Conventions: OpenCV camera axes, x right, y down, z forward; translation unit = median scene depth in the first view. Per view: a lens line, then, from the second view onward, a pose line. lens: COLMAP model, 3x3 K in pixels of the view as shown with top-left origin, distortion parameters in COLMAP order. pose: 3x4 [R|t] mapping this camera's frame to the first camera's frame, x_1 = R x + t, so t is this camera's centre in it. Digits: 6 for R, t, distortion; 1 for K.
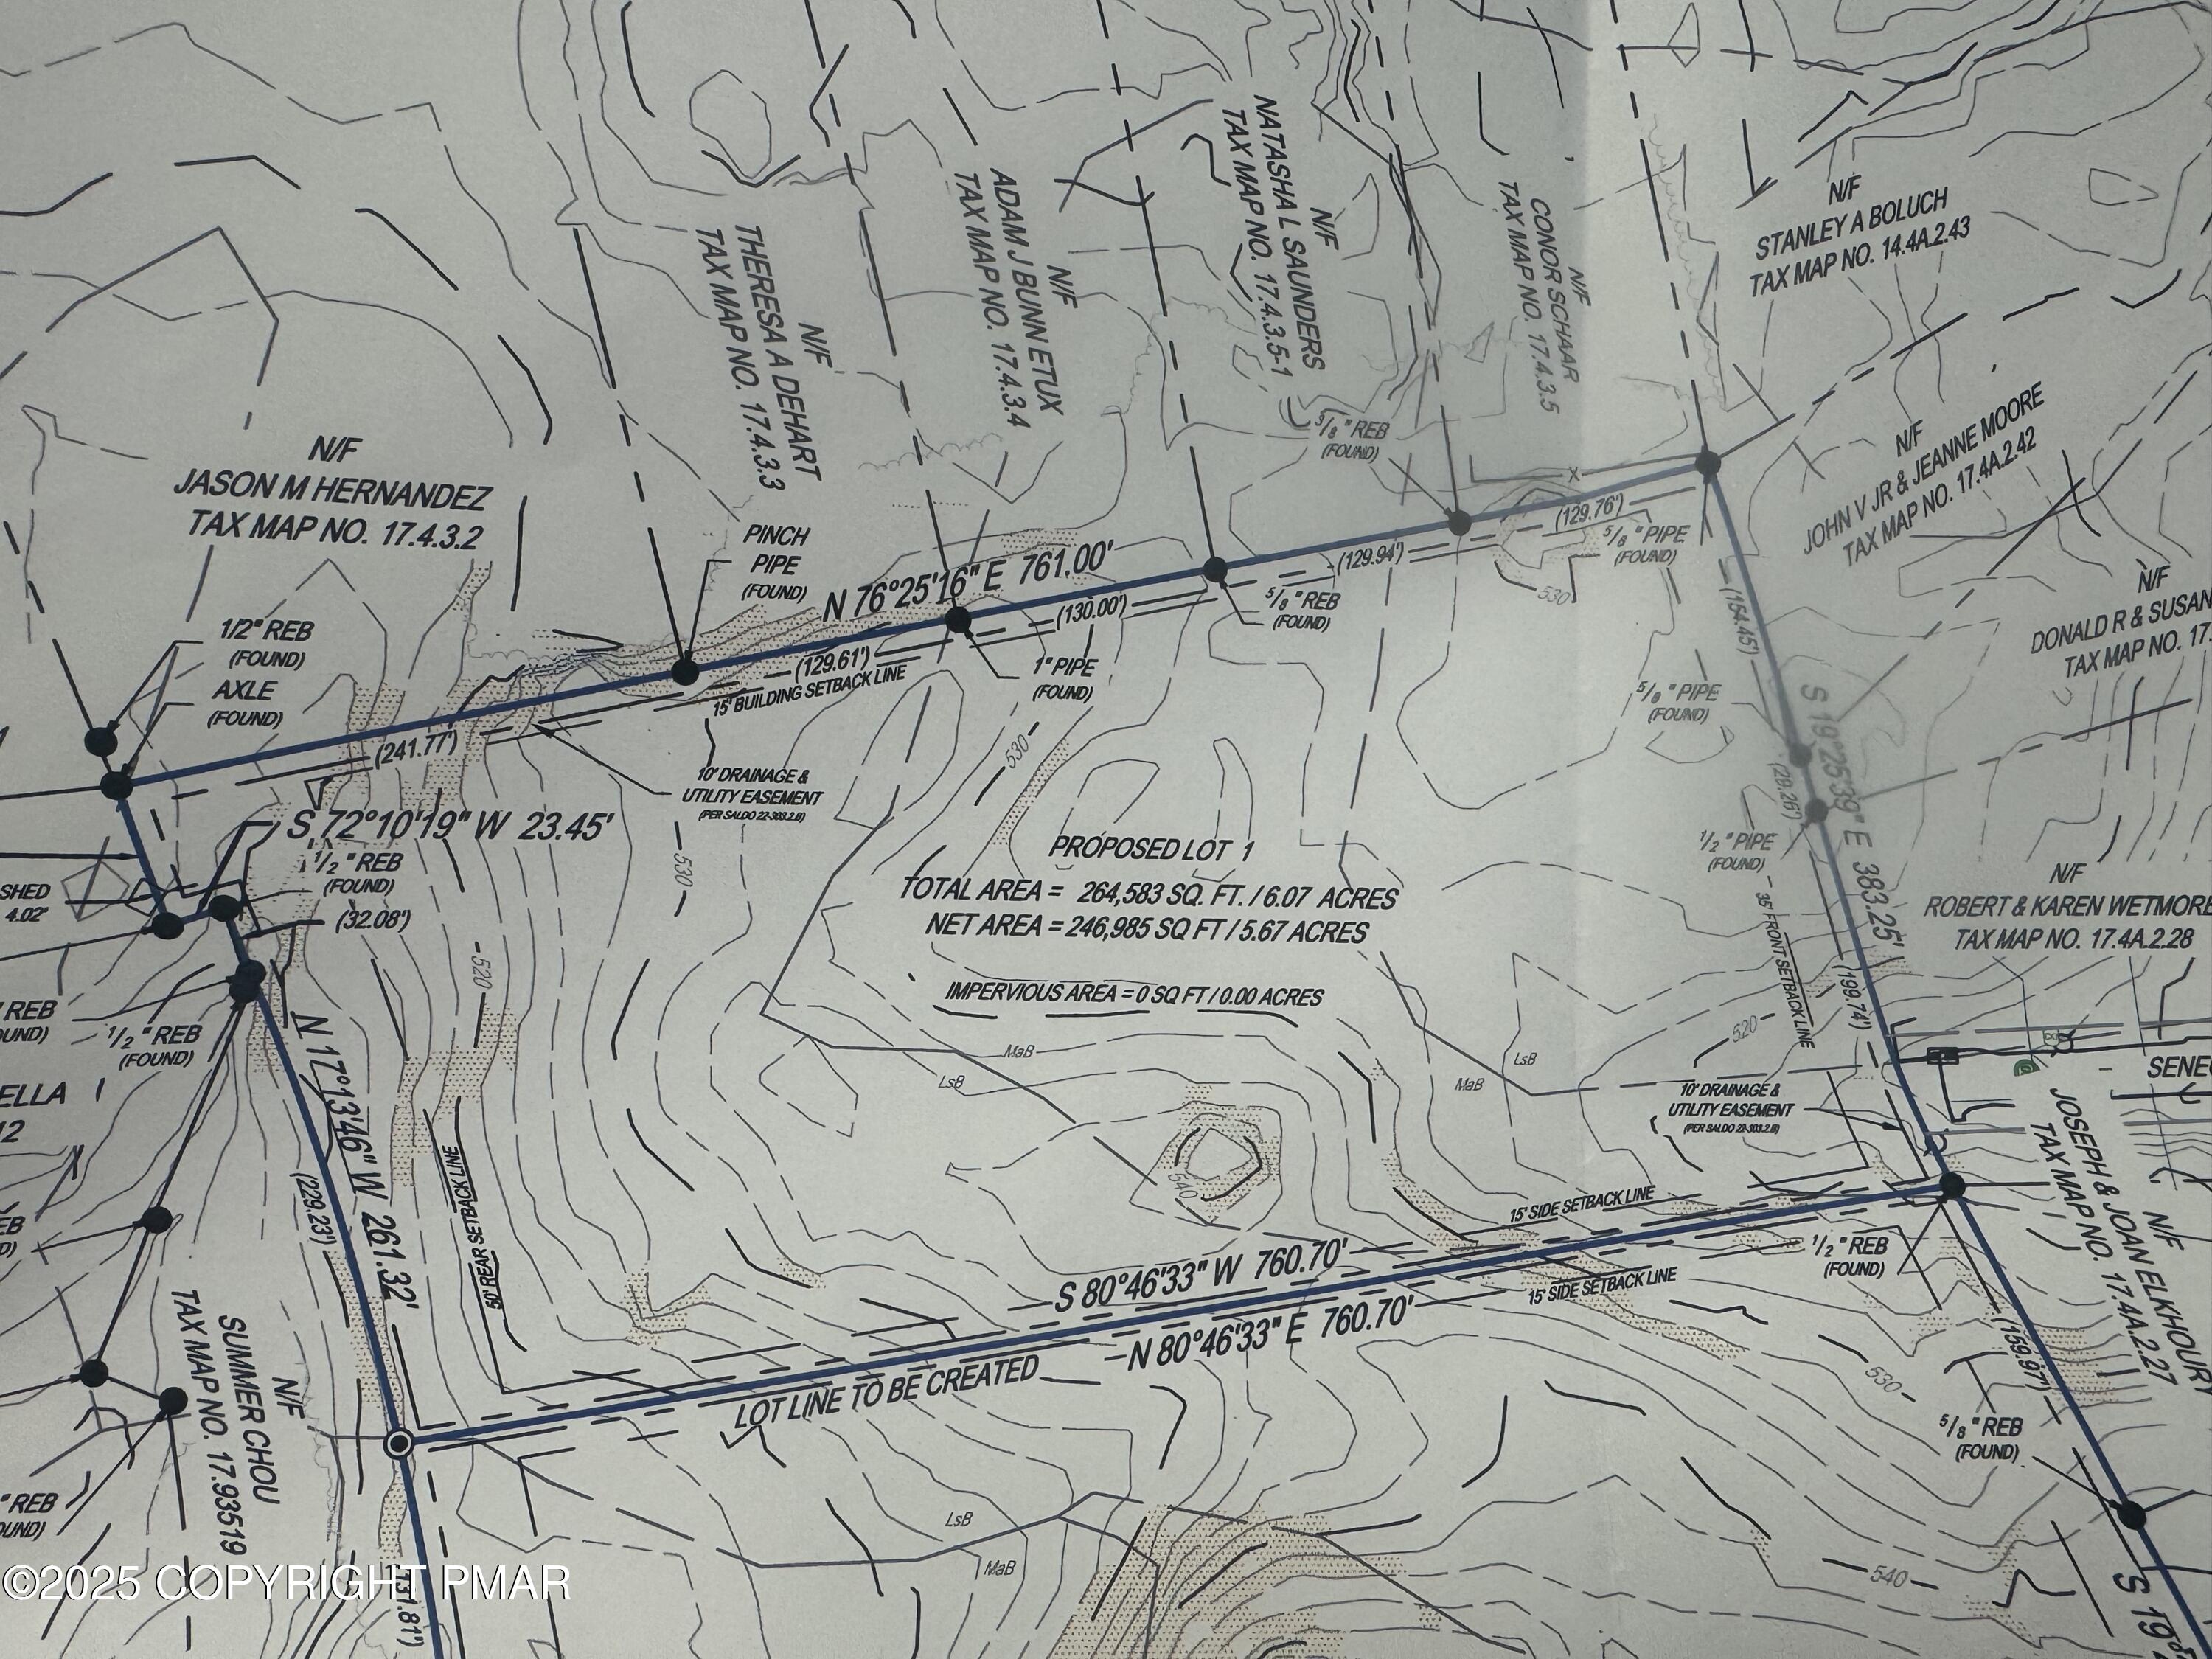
lens RADIAL K [[1775.8, 0, 1106.0], [0, 1775.8, 829.5], [0, 0, 1]] dist [0.016826, -0.003361]
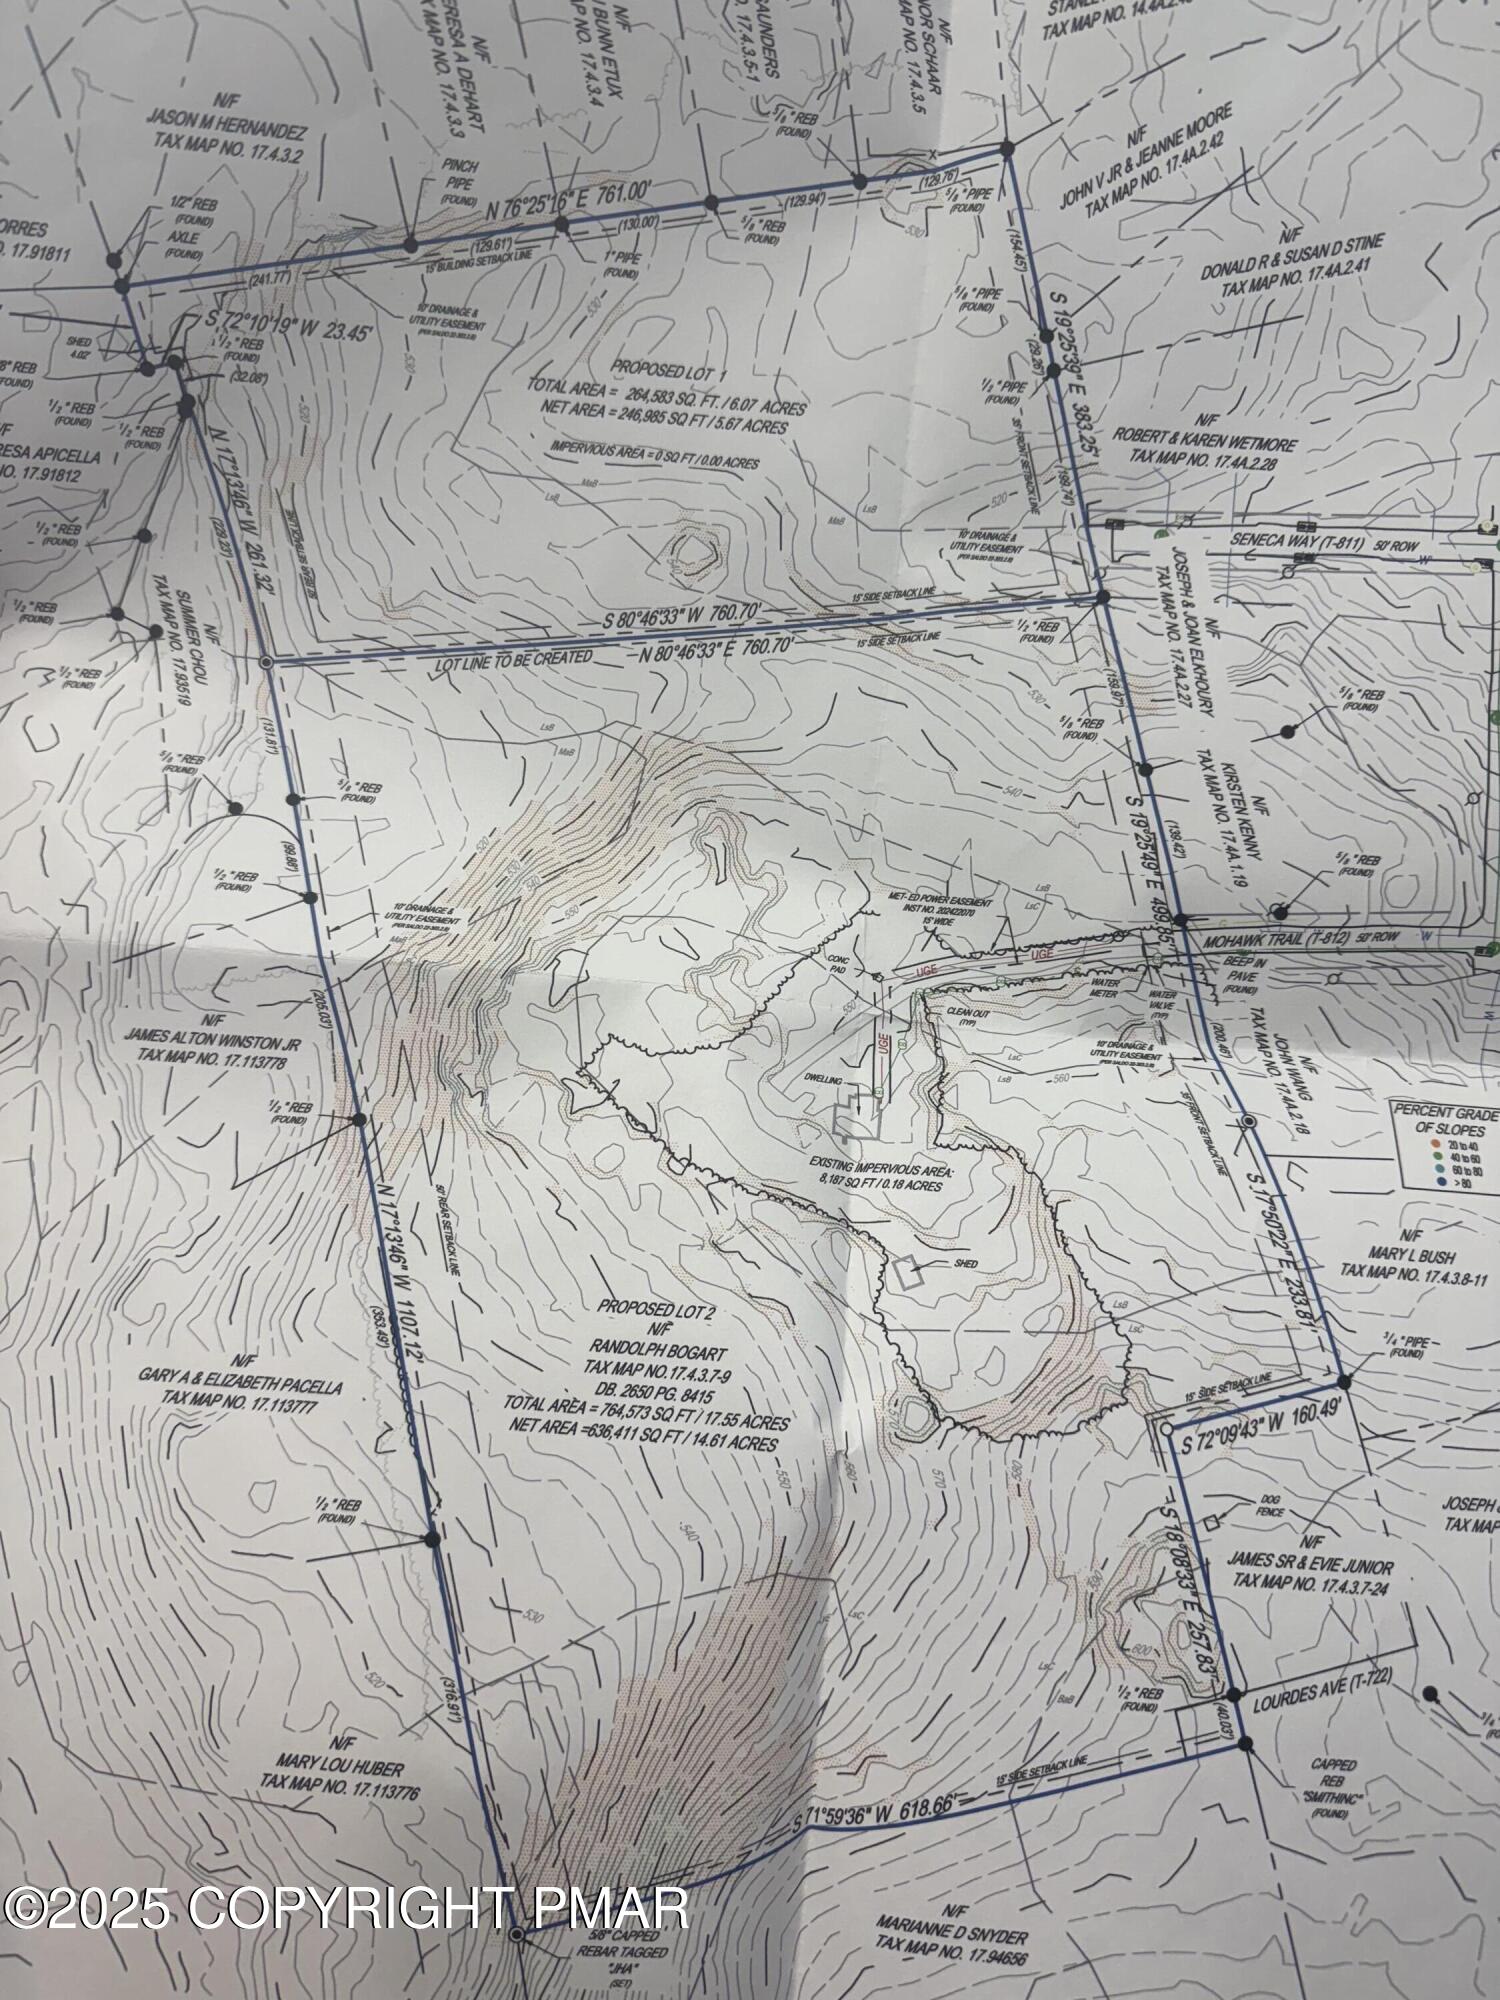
lens RADIAL K [[1634.2, 0, 750.0], [0, 1634.2, 1000.0], [0, 0, 1]] dist [0.013029, -0.004516]
pose [[0.992861, 0.081382, -0.087199, 0.315214], [-0.060001, 0.972614, 0.224549, 0.262283], [0.103085, -0.217714, 0.970553, -0.761210]]
